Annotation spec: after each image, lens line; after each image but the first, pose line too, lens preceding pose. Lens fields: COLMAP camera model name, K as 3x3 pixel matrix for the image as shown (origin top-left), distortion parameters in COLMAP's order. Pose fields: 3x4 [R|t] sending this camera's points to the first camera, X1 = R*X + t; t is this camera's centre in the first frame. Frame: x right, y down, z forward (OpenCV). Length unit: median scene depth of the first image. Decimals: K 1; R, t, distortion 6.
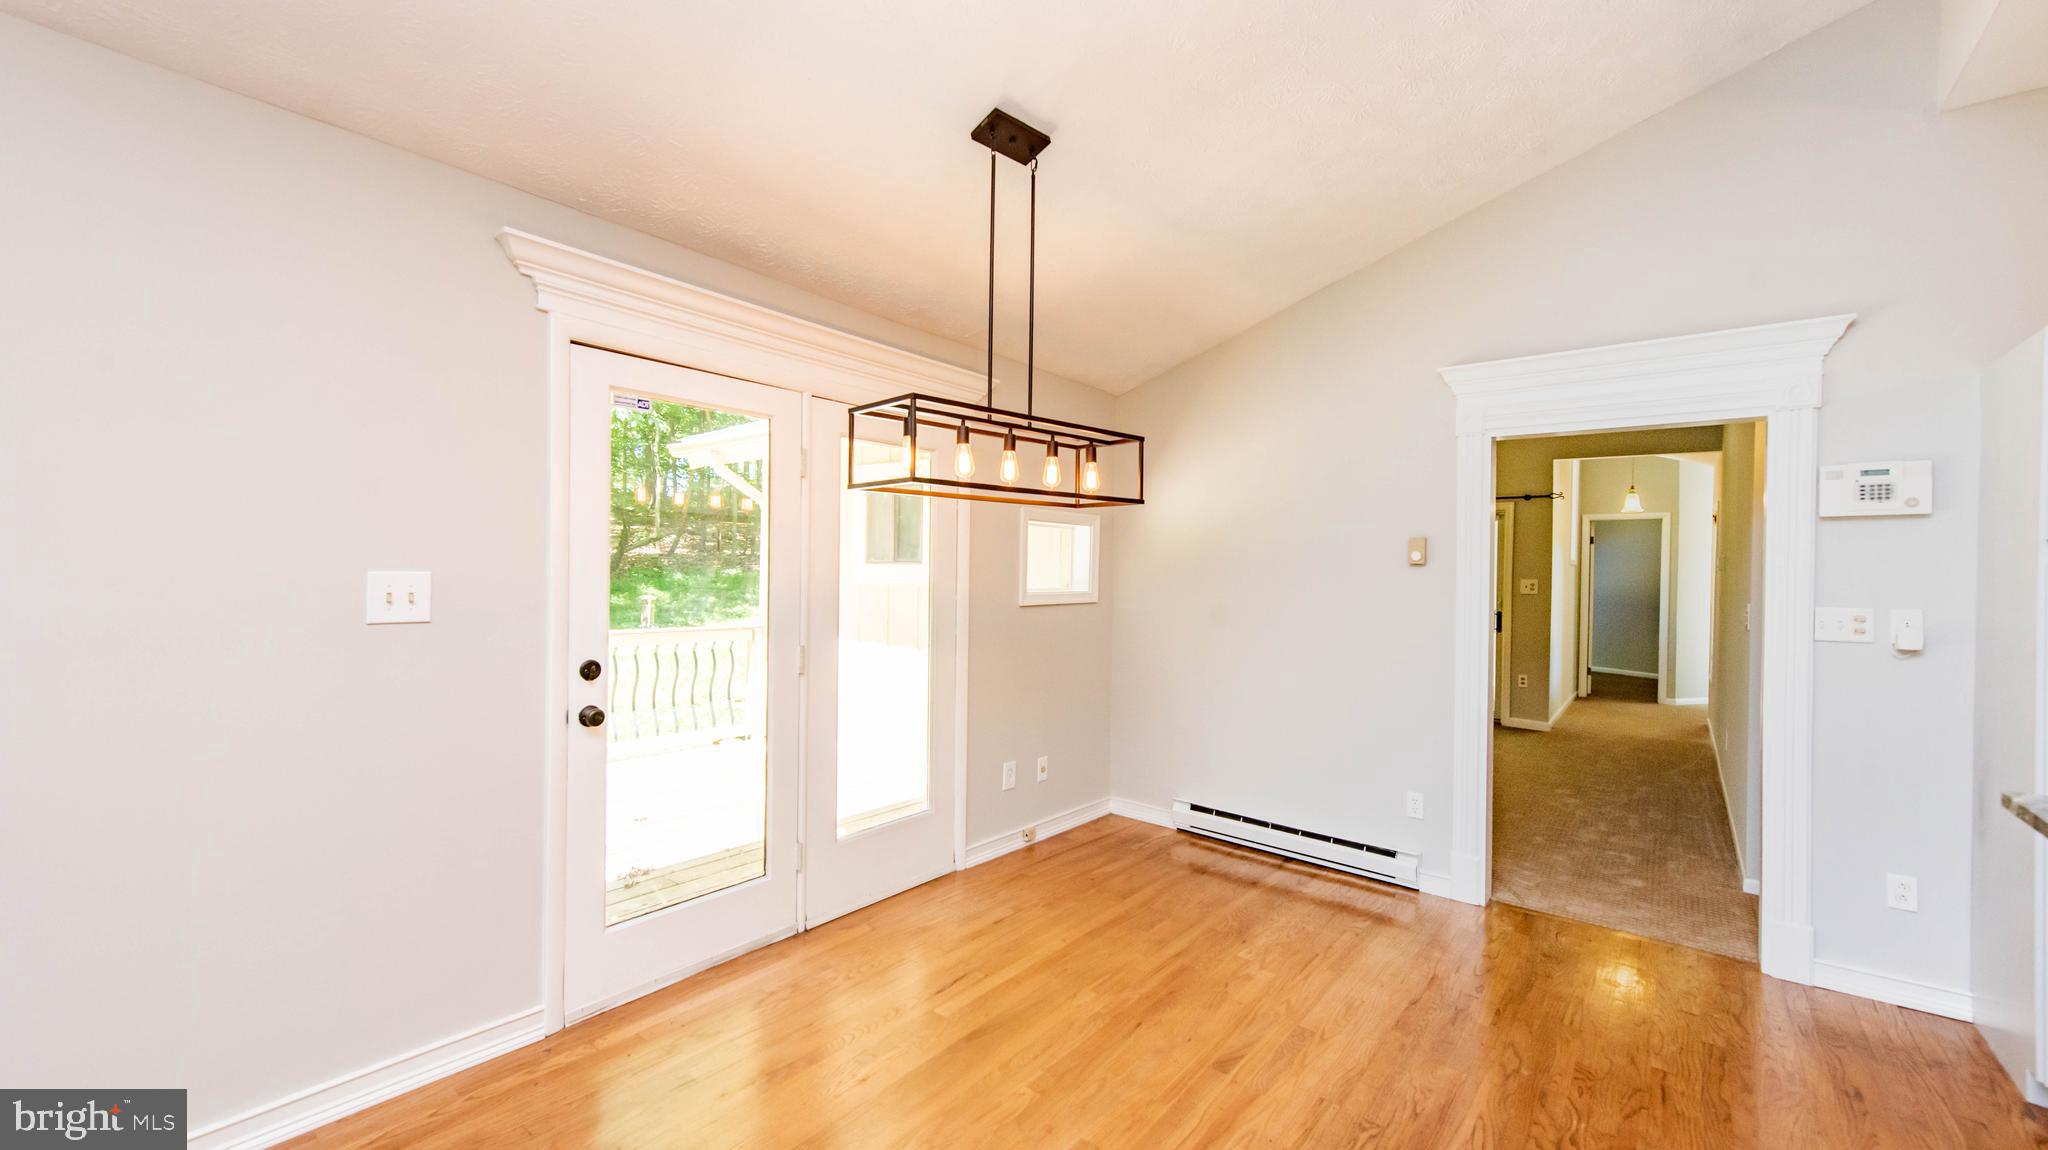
lens RADIAL K [[804.7, 0, 1031.3], [0, 804.7, 571.5], [0, 0, 1]] dist [0.015090, -0.003910]
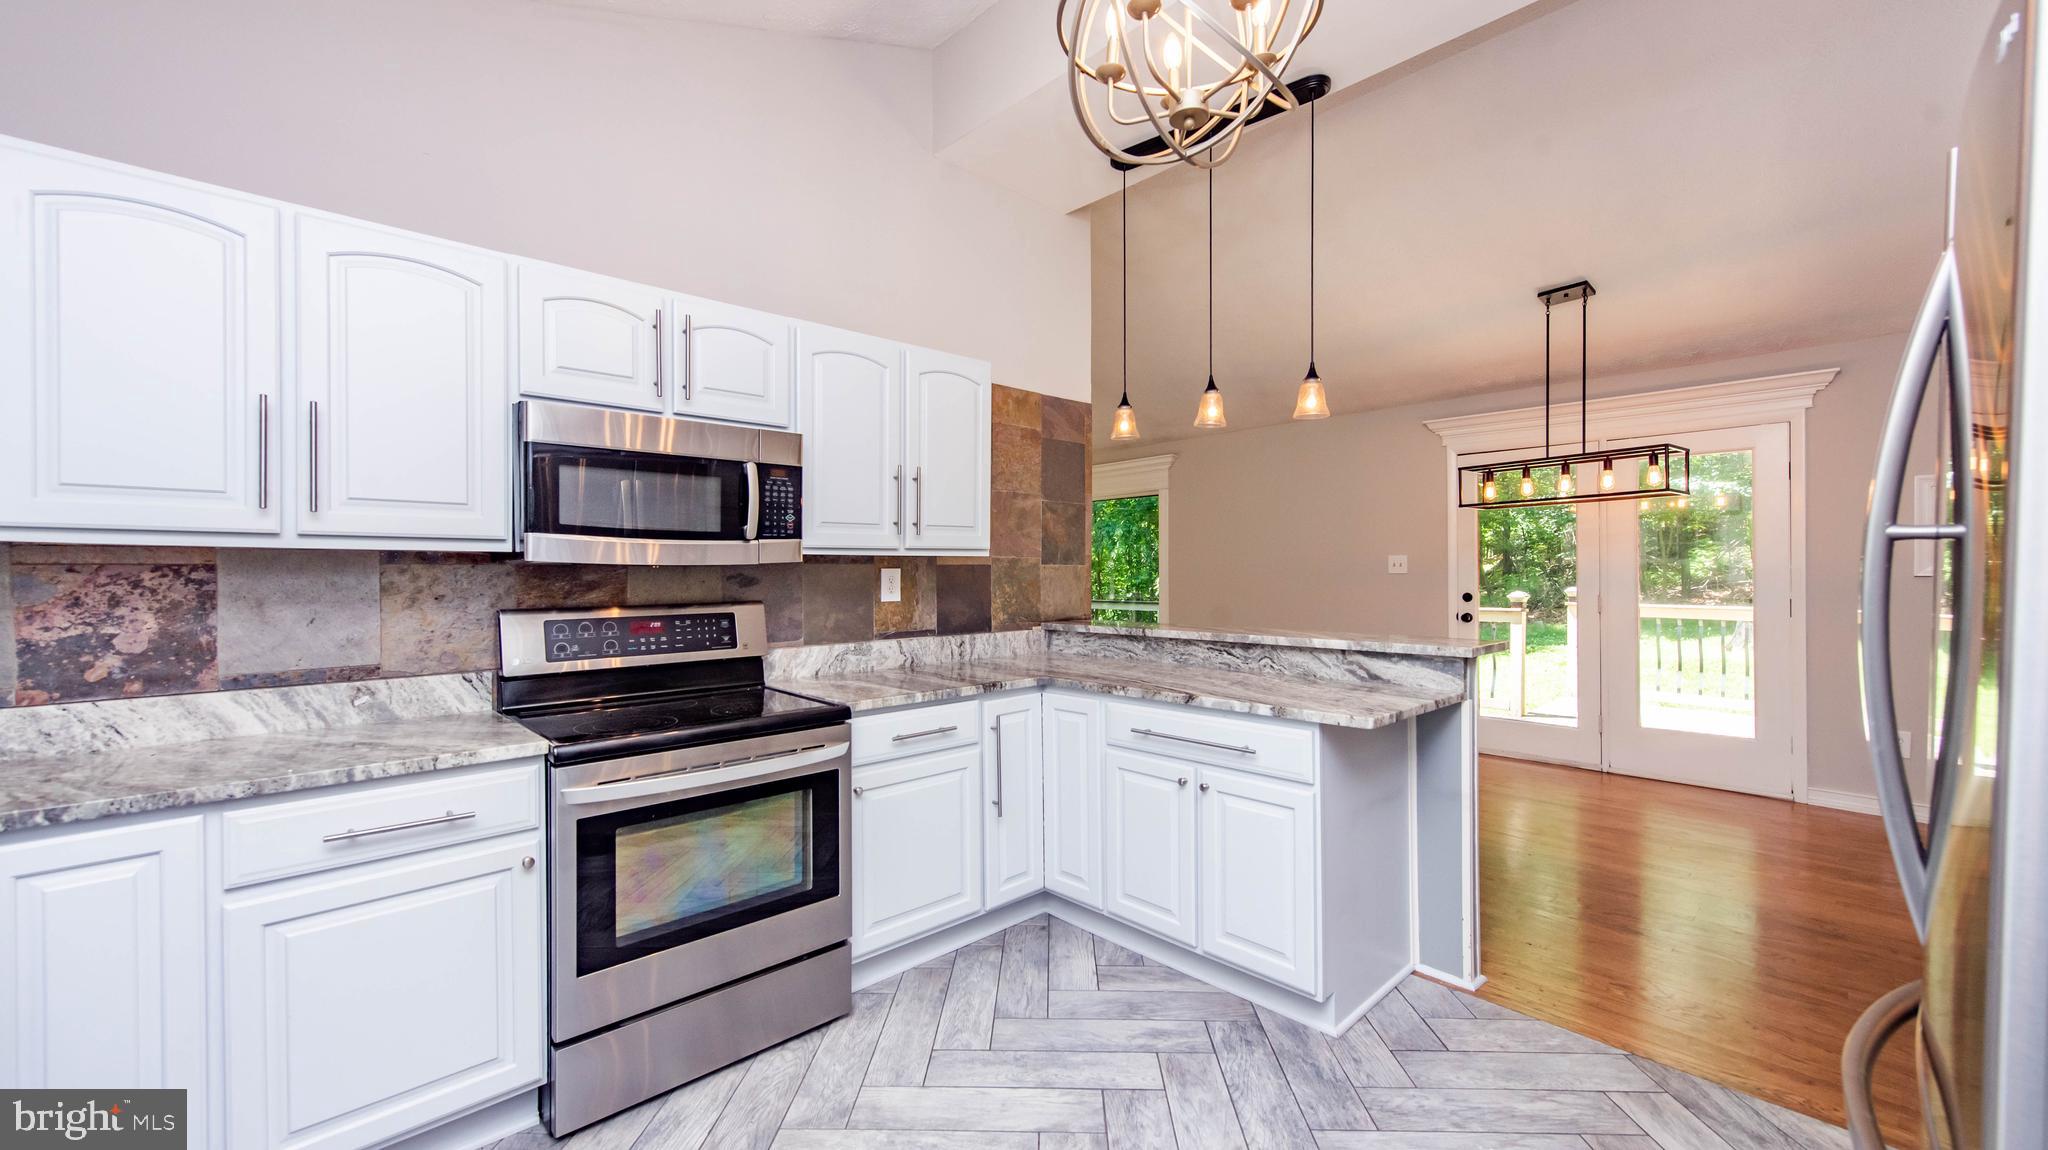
lens RADIAL K [[804.7, 0, 1029.8], [0, 804.7, 573.0], [0, 0, 1]] dist [0.015090, -0.003910]
pose [[-0.145657, -0.011964, -0.989263, 1.669501], [0.000000, 0.999927, -0.012093, 0.071977], [0.989335, -0.001761, -0.145646, 0.104308]]
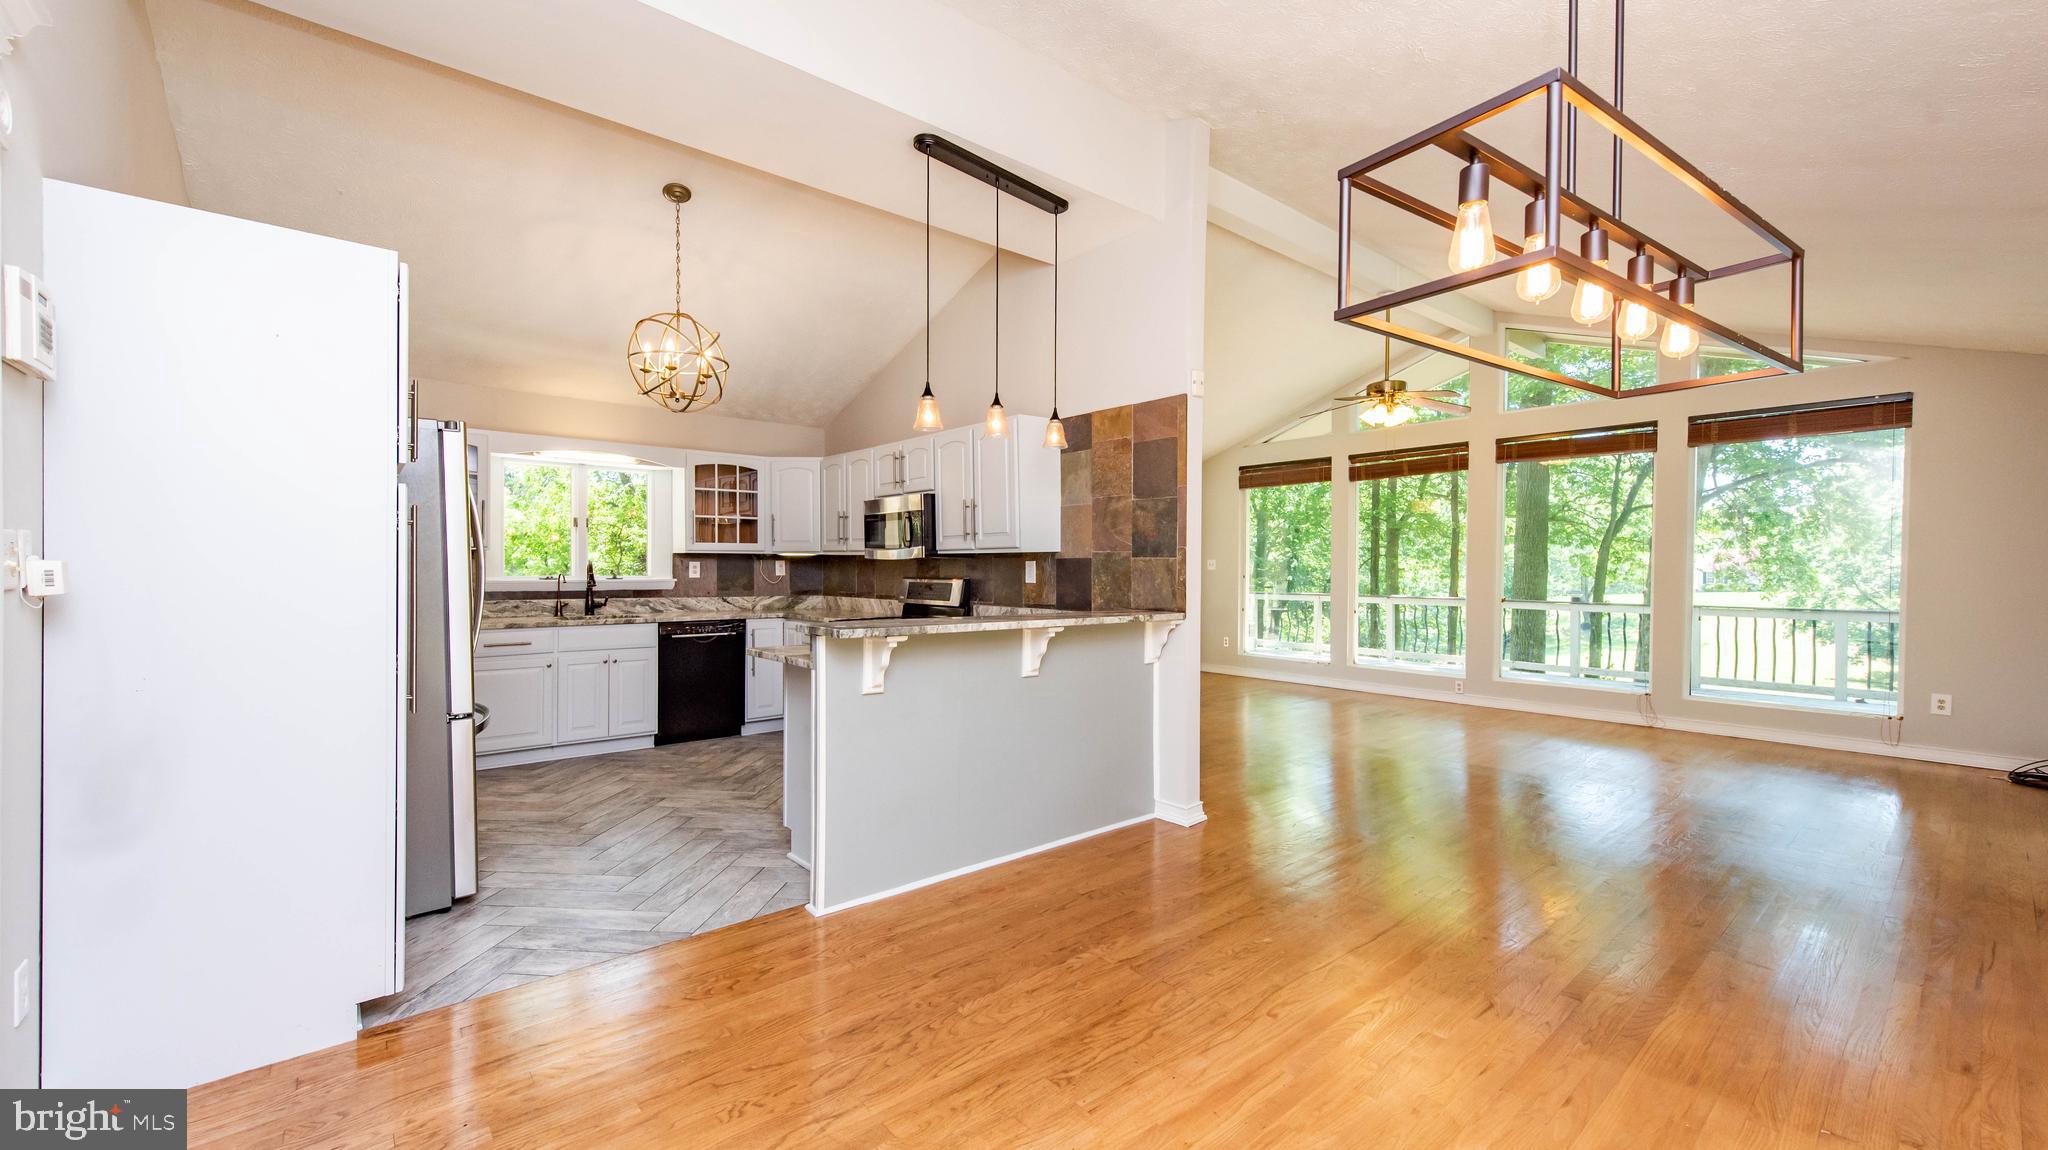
lens RADIAL K [[804.7, 0, 1032.4], [0, 804.7, 574.6], [0, 0, 1]] dist [0.015090, -0.003910]
pose [[-0.981333, -0.023798, 0.190838, 0.219692], [-0.021330, 0.999660, 0.014980, 0.054609], [-0.191129, 0.010630, -0.981507, 1.449882]]
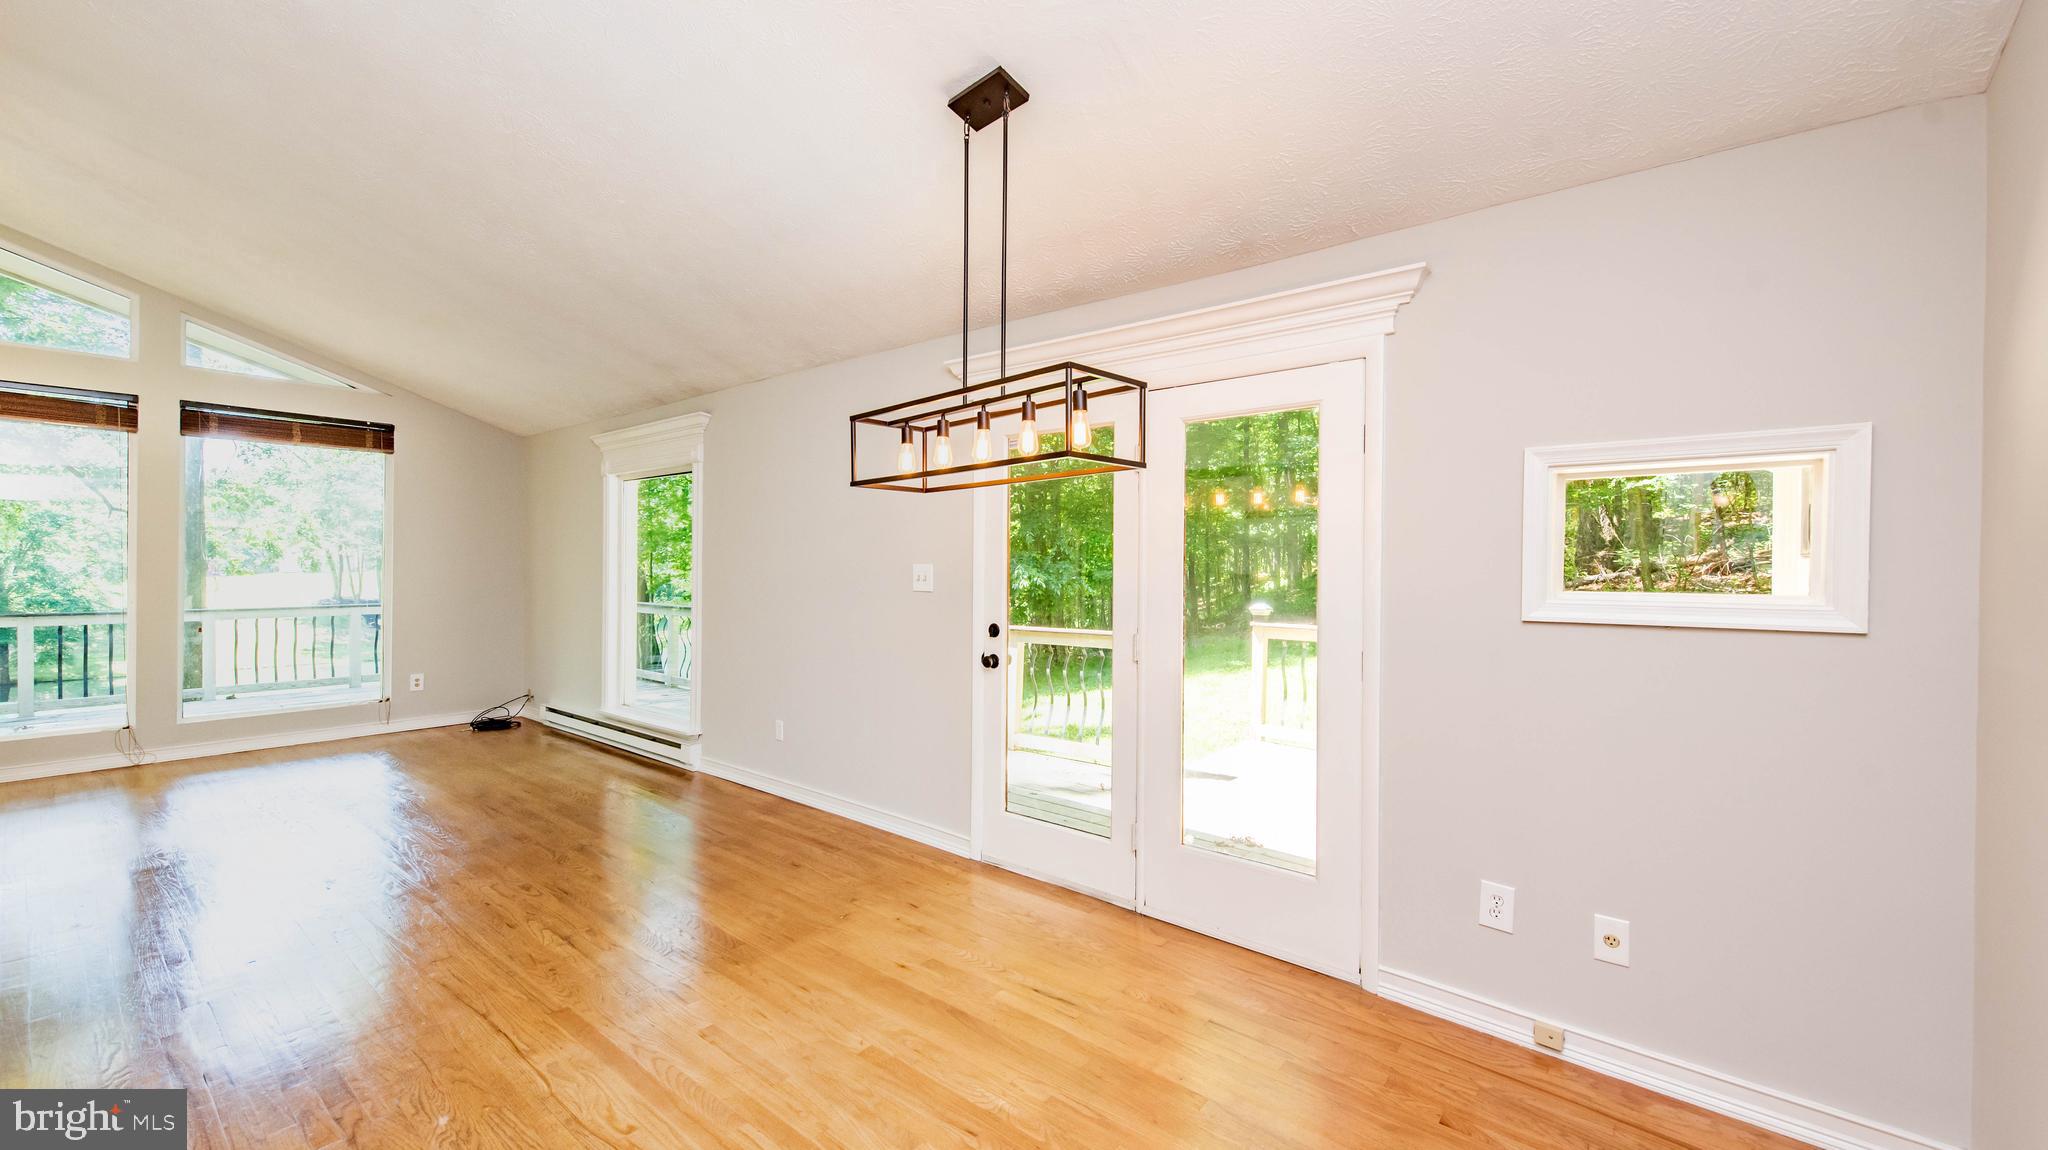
lens RADIAL K [[804.7, 0, 1030.6], [0, 804.7, 569.4], [0, 0, 1]] dist [0.015090, -0.003910]
pose [[-0.003870, -0.012098, -0.999919, 0.835352], [-0.010785, 0.999869, -0.012056, 0.023947], [0.999934, 0.010738, -0.004000, 0.956099]]
